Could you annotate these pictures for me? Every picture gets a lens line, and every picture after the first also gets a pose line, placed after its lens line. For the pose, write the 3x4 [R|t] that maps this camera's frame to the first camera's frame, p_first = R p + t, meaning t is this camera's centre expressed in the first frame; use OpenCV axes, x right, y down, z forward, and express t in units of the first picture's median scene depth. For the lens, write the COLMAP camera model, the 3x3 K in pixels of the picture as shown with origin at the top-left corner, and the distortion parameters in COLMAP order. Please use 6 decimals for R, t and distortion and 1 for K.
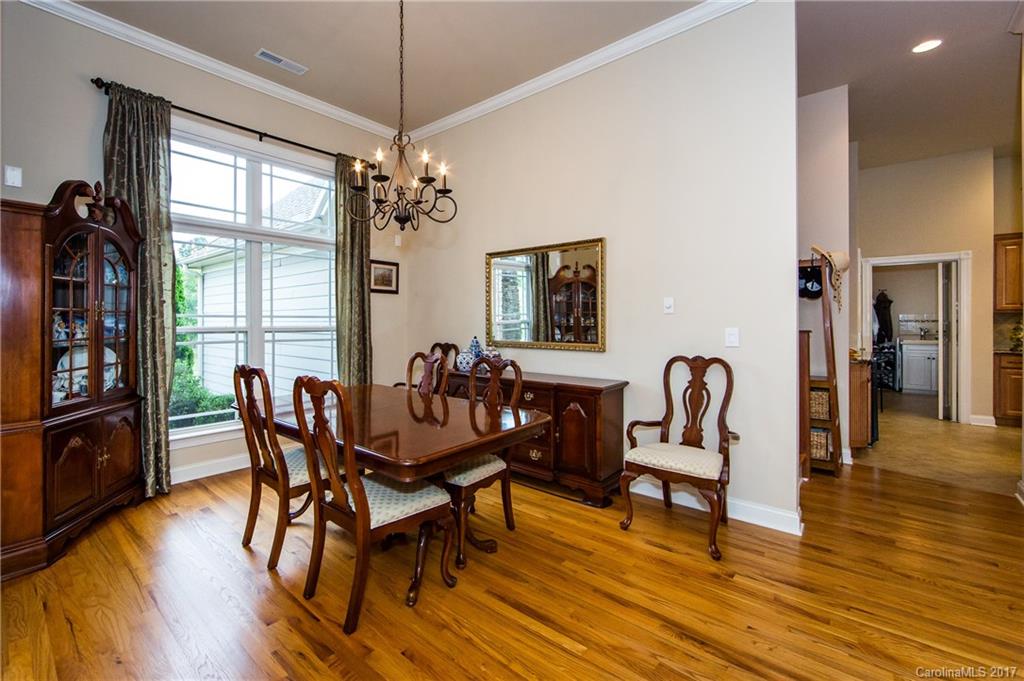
lens RADIAL K [[442.6, 0, 450.9], [0, 442.6, 321.8], [0, 0, 1]] dist [0.001216, -0.000099]
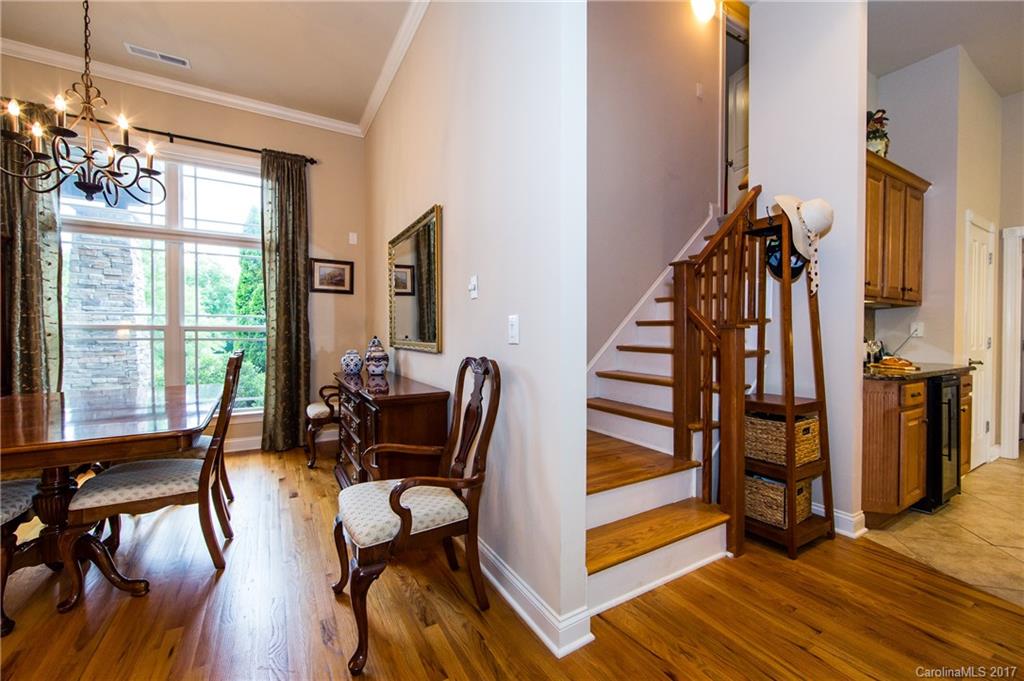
lens RADIAL K [[414.3, 0, 517.3], [0, 414.3, 338.3], [0, 0, 1]] dist [-0.000430, -0.000557]
pose [[0.961823, 0.005539, -0.273616, 0.572314], [-0.004875, 0.999983, 0.003108, 0.034198], [0.273629, -0.001655, 0.961834, 0.287145]]
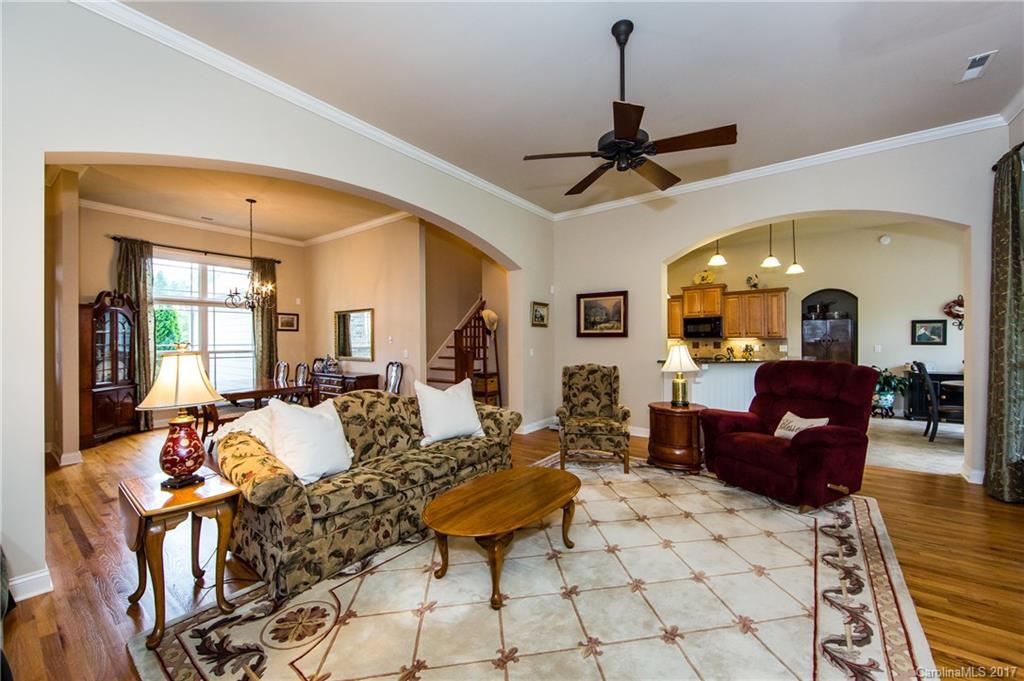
lens RADIAL K [[414.3, 0, 515.2], [0, 414.3, 342.6], [0, 0, 1]] dist [-0.000430, -0.000557]
pose [[0.994670, -0.006357, 0.102911, 0.701269], [0.006336, 0.999980, 0.000533, -0.015773], [-0.102912, 0.000122, 0.994690, -0.905541]]
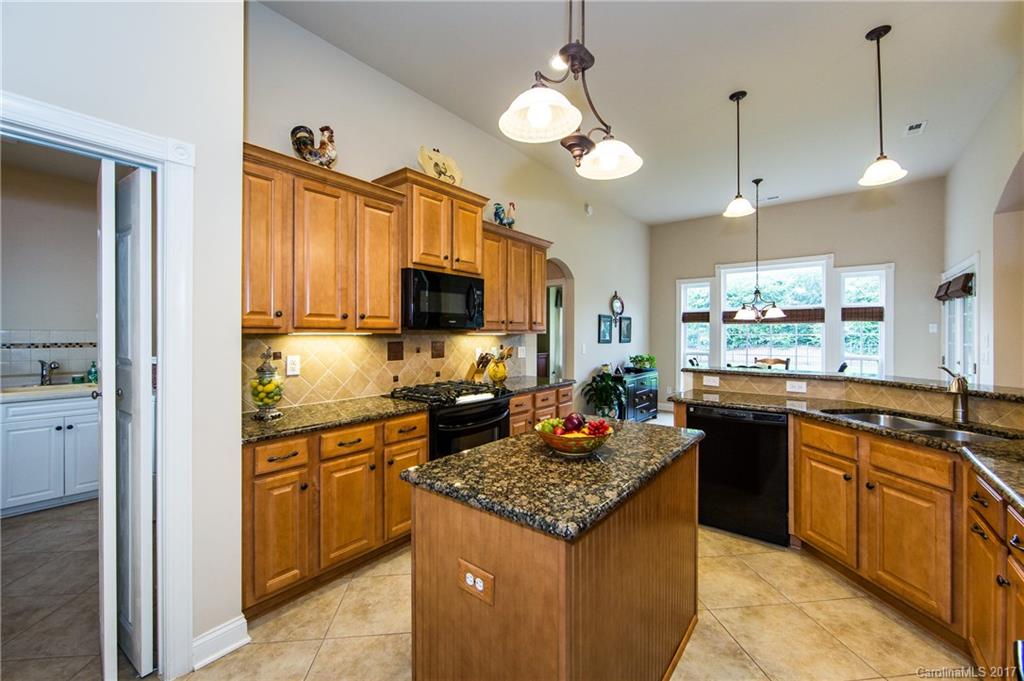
lens RADIAL K [[414.3, 0, 511.1], [0, 414.3, 338.5], [0, 0, 1]] dist [-0.000430, -0.000557]
pose [[-0.087953, -0.009547, 0.996079, 1.086032], [0.000274, 0.999954, 0.009608, -0.025382], [-0.996125, 0.001118, -0.087946, 1.017068]]
